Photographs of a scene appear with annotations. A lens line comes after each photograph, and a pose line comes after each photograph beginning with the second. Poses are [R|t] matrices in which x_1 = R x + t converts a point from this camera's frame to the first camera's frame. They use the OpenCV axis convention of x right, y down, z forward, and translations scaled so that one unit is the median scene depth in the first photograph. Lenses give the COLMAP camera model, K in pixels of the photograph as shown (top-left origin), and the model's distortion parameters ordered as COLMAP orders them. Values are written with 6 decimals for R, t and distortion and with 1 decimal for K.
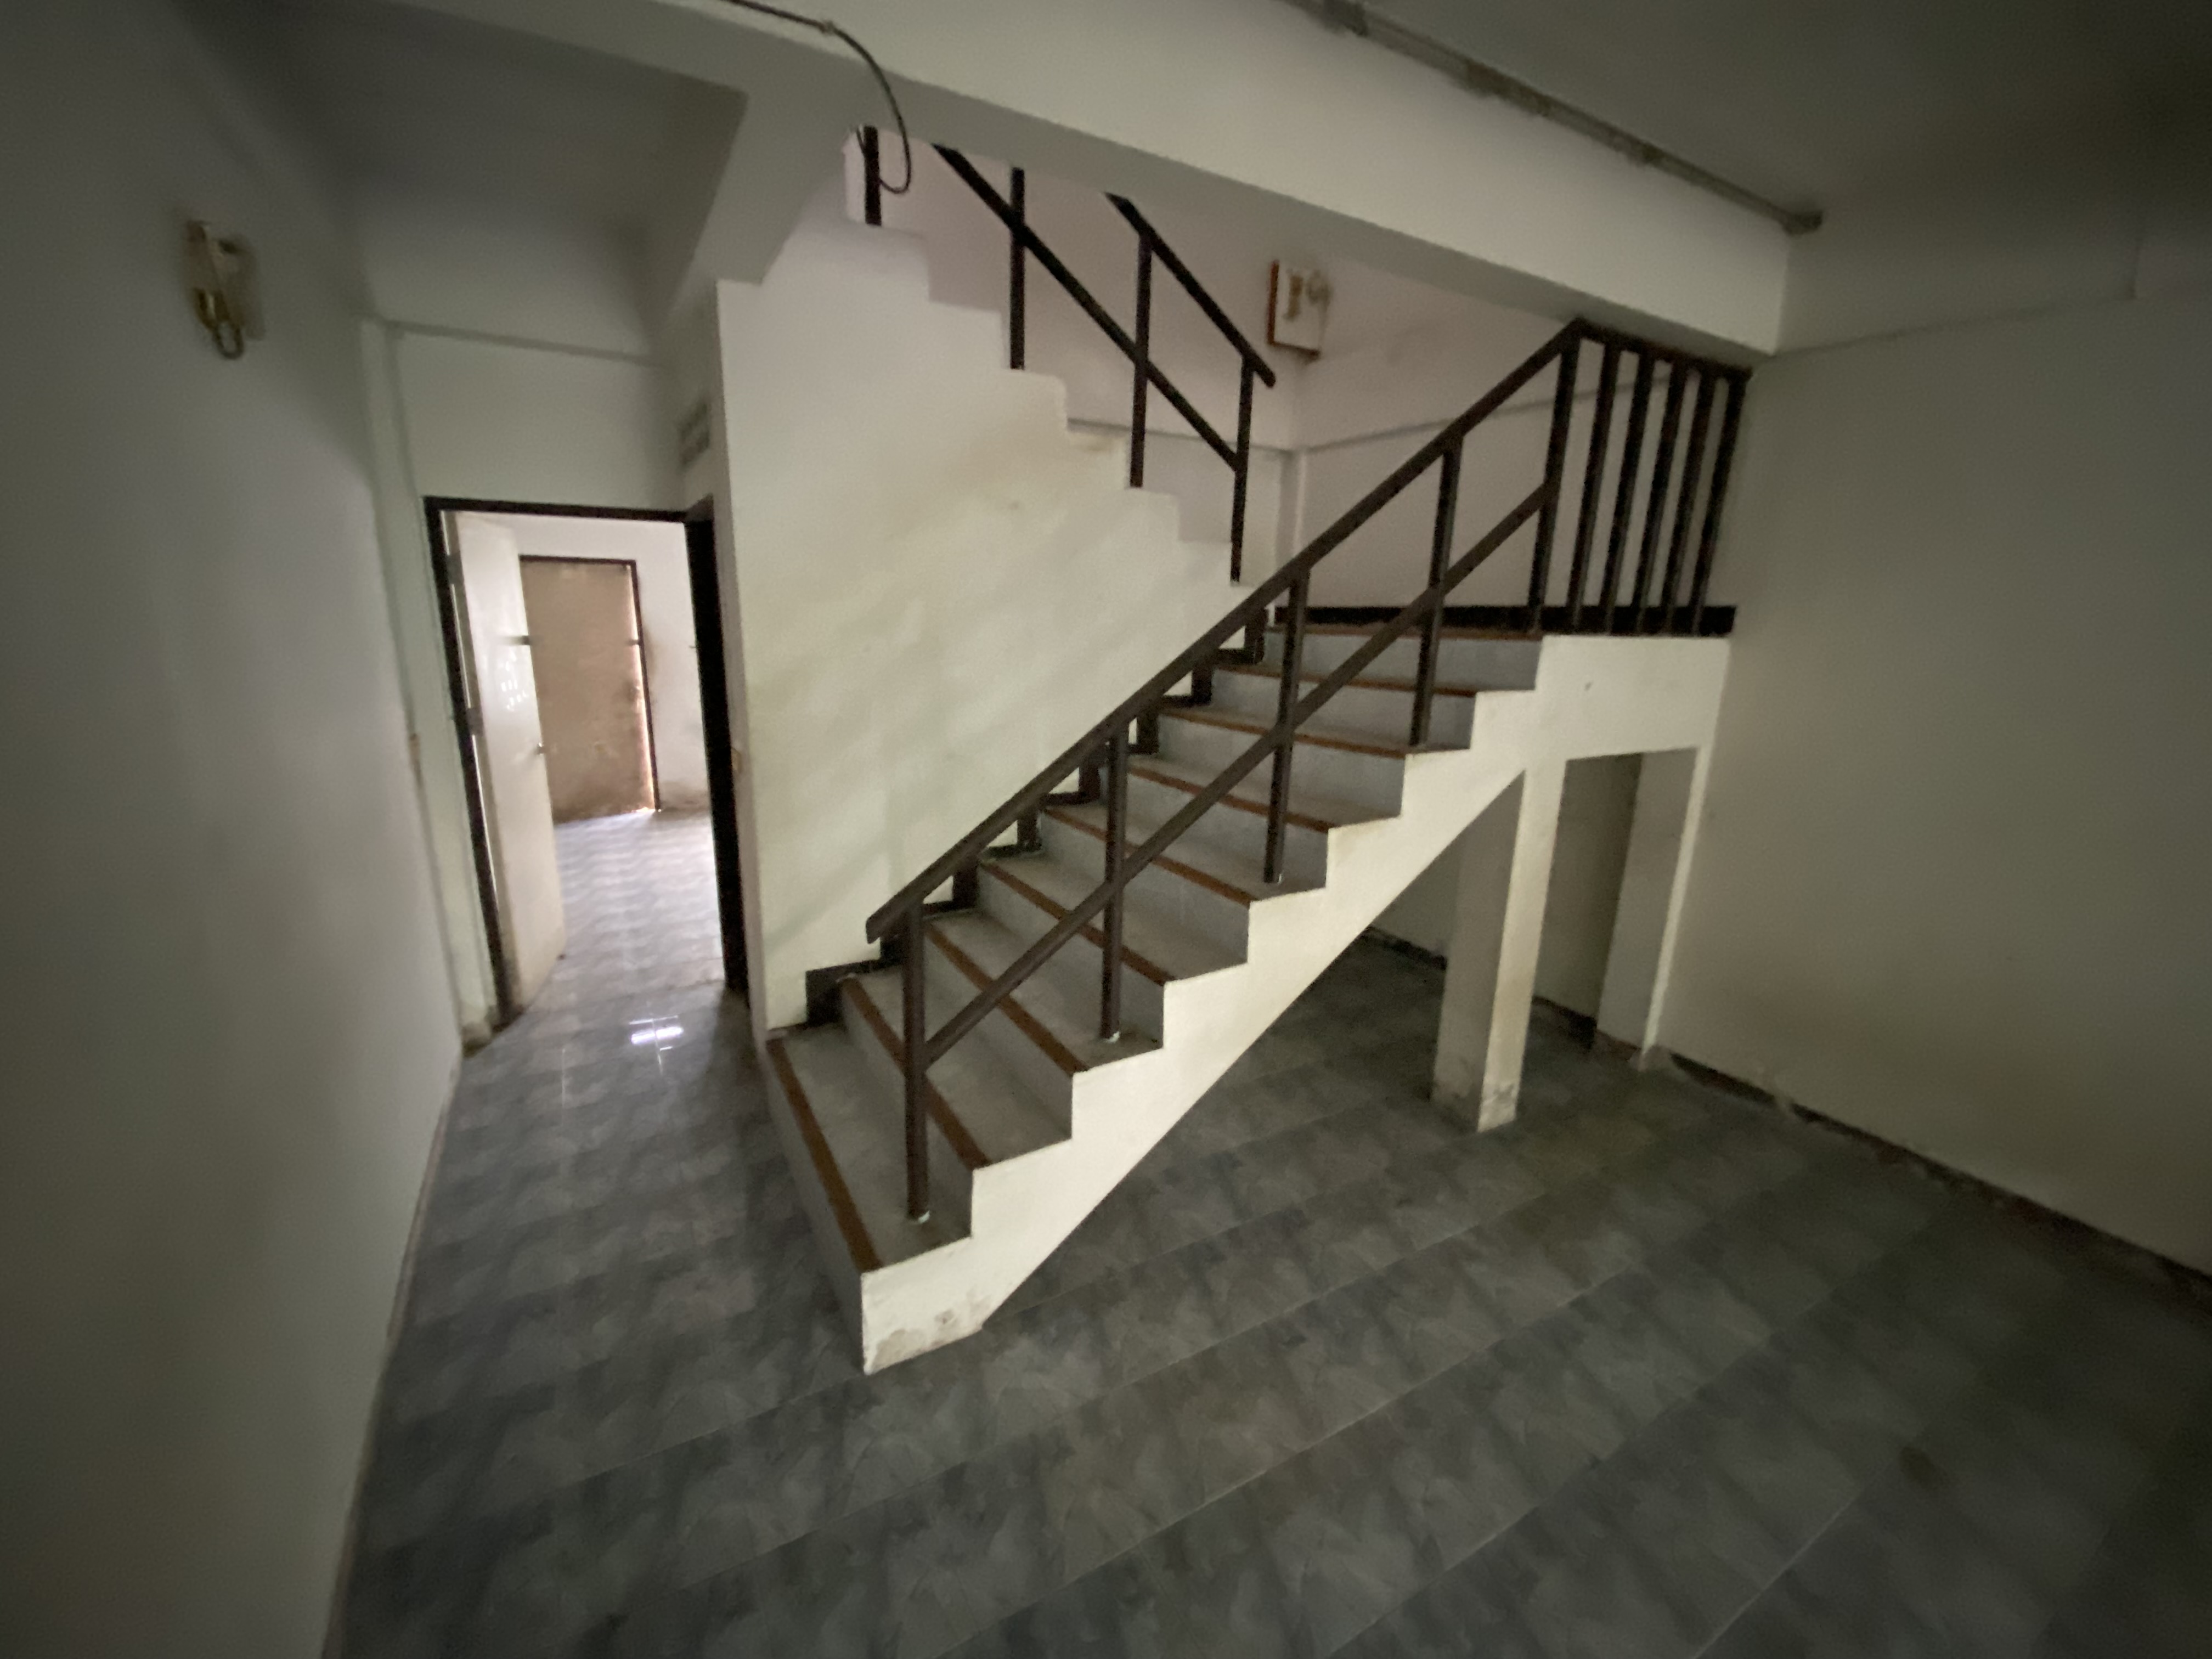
lens RADIAL K [[899.3, 0, 1103.8], [0, 899.3, 816.7], [0, 0, 1]] dist [0.012689, -0.000172]
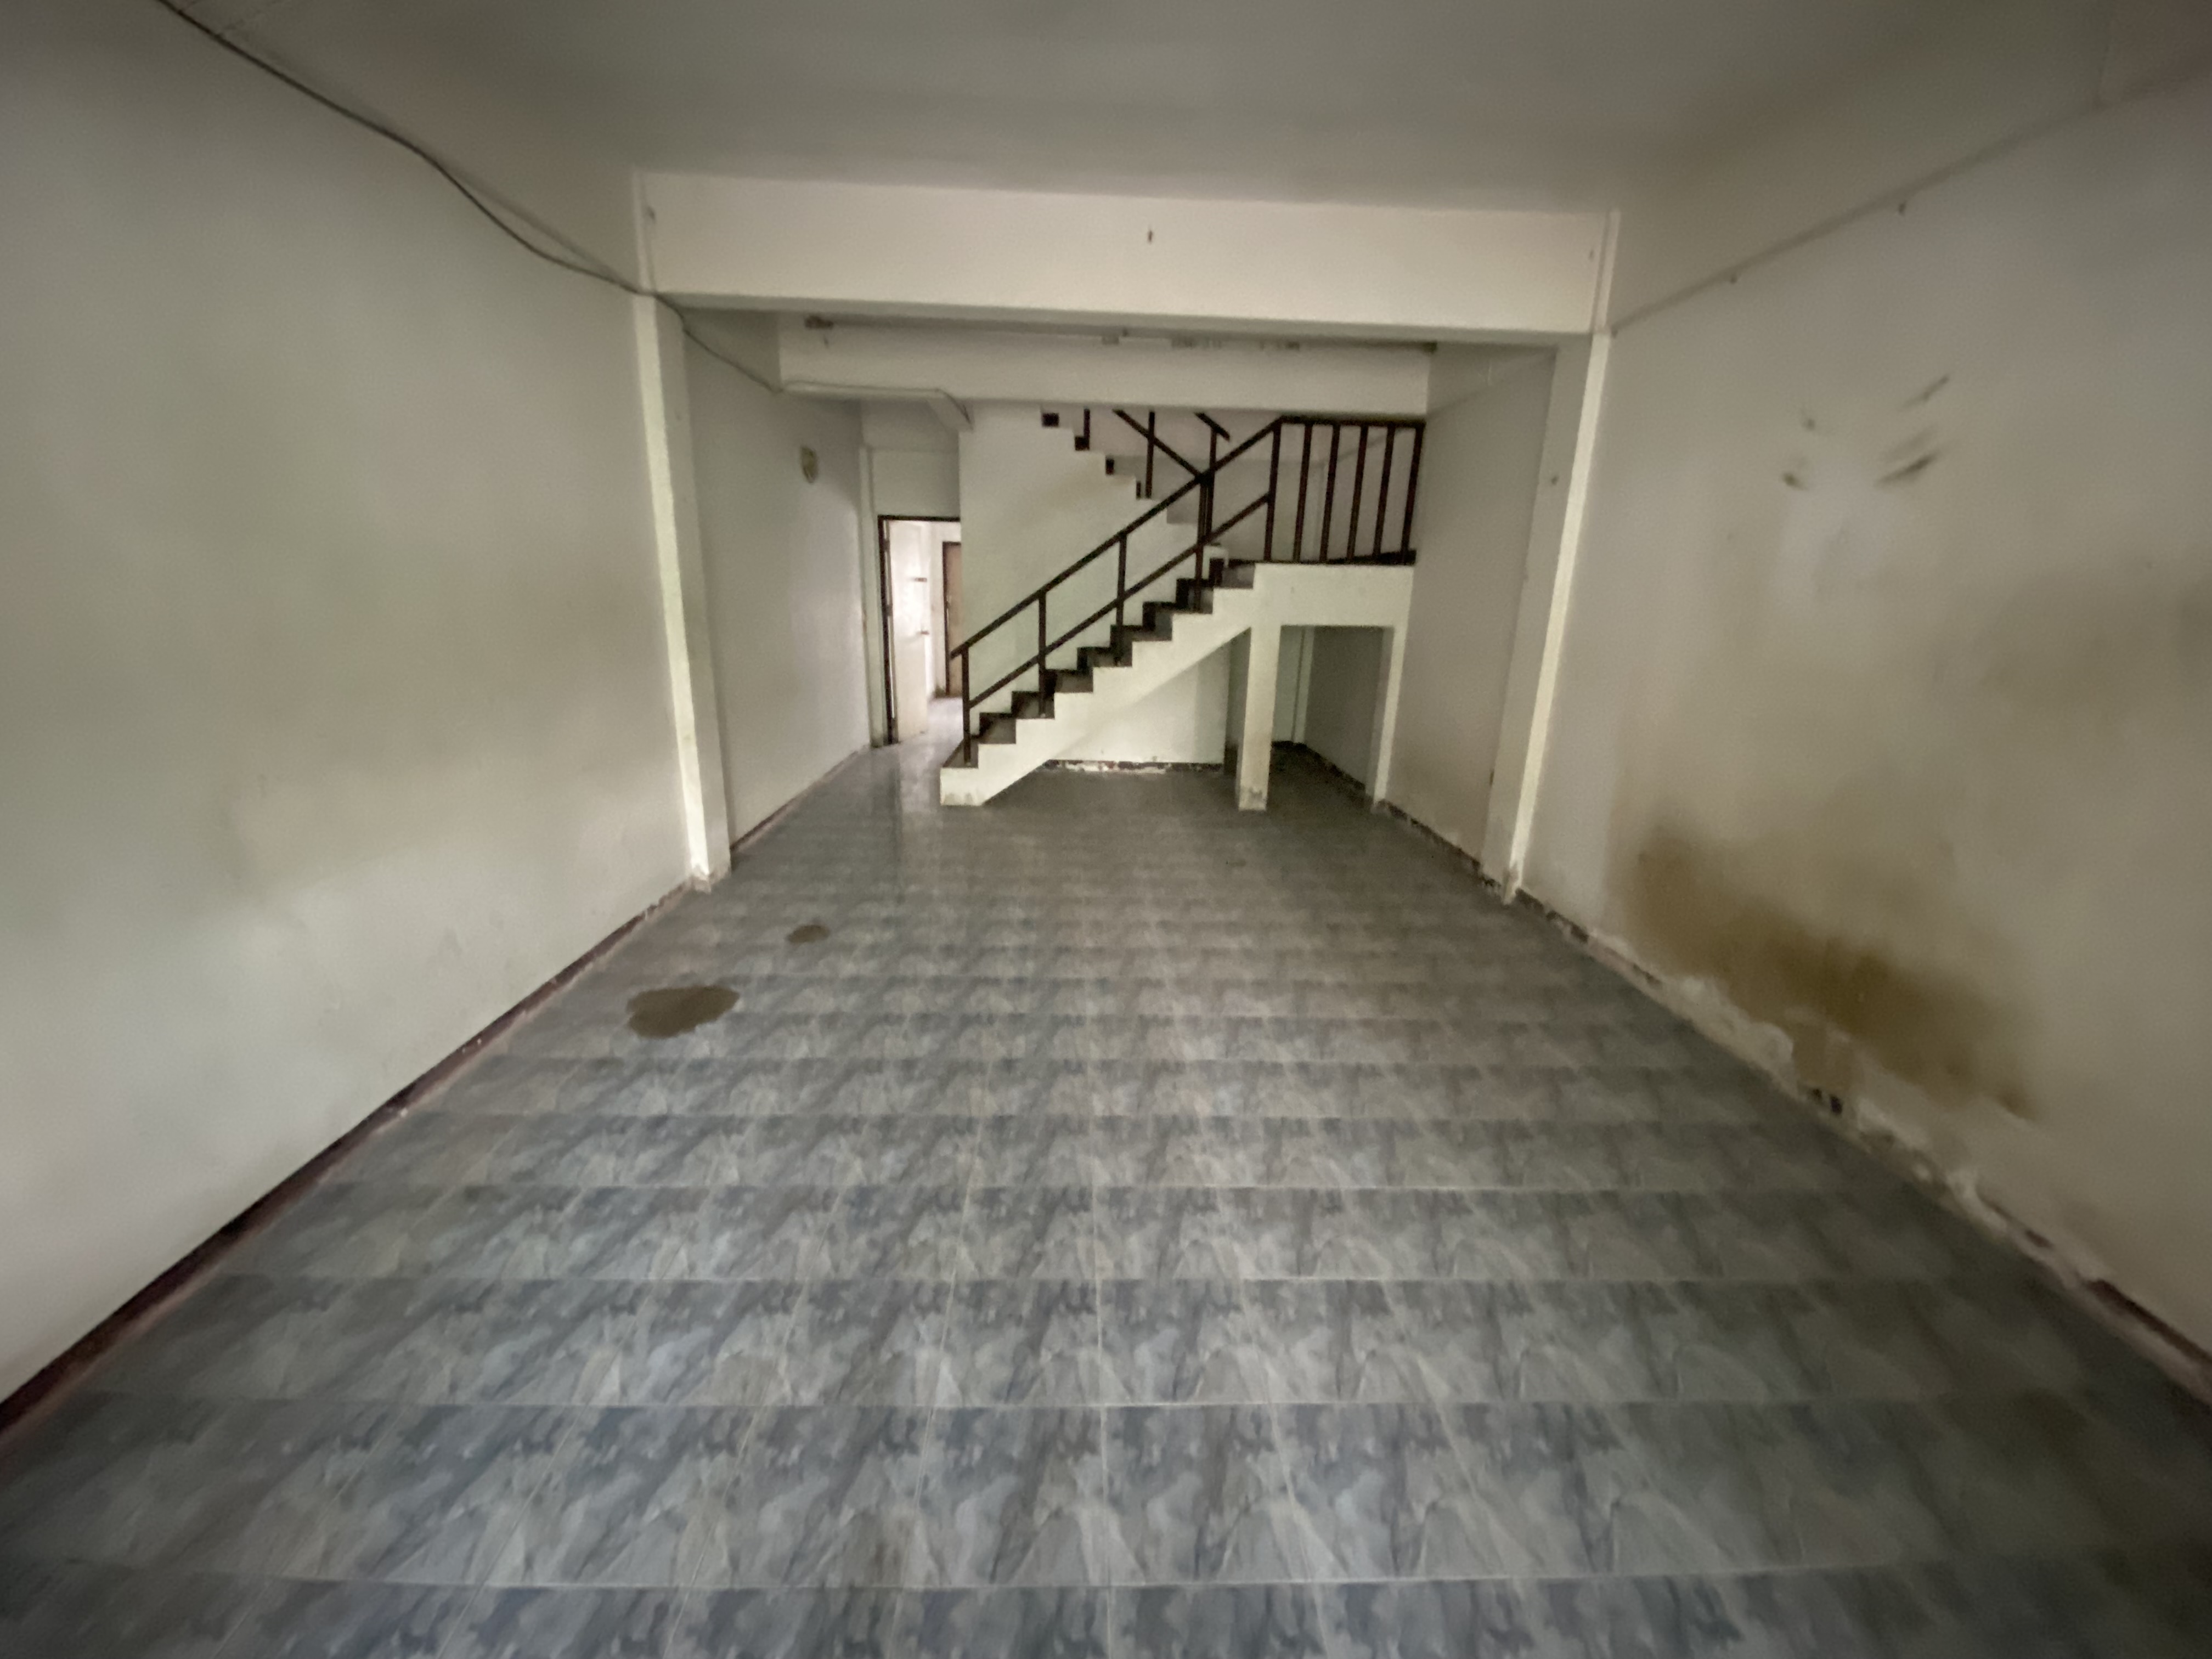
lens RADIAL K [[881.0, 0, 1106.7], [0, 881.0, 841.2], [0, 0, 1]] dist [0.003382, -0.000381]
pose [[0.888961, 0.127343, -0.439923, 1.057862], [-0.107226, 0.991739, 0.070402, 0.317792], [0.445254, -0.015413, 0.895272, -0.962870]]
